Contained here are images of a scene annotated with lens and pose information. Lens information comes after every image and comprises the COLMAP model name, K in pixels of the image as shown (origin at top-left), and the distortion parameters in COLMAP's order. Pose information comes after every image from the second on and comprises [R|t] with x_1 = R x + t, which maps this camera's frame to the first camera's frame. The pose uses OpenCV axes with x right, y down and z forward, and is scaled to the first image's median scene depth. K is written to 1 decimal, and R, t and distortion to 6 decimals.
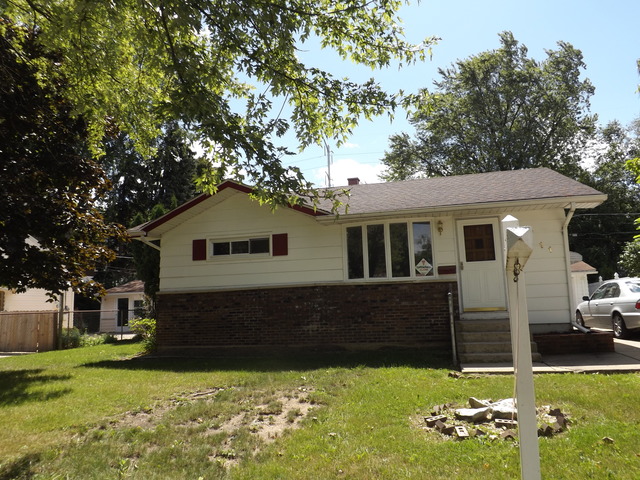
lens RADIAL K [[468.1, 0, 320.0], [0, 468.1, 240.0], [0, 0, 1]] dist [-0.008640, -0.000854]
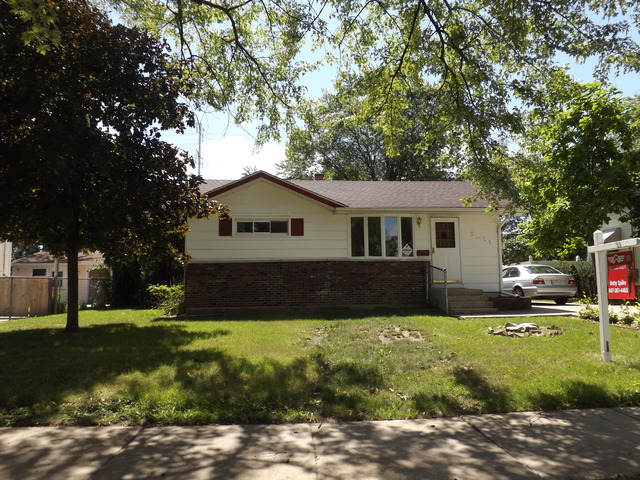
lens RADIAL K [[468.1, 0, 320.0], [0, 468.1, 240.0], [0, 0, 1]] dist [-0.008640, -0.000854]
pose [[0.945823, 0.057476, 0.319554, -0.447122], [-0.063076, 0.997983, 0.007194, 0.033246], [-0.318496, -0.026960, 0.947541, -0.214469]]
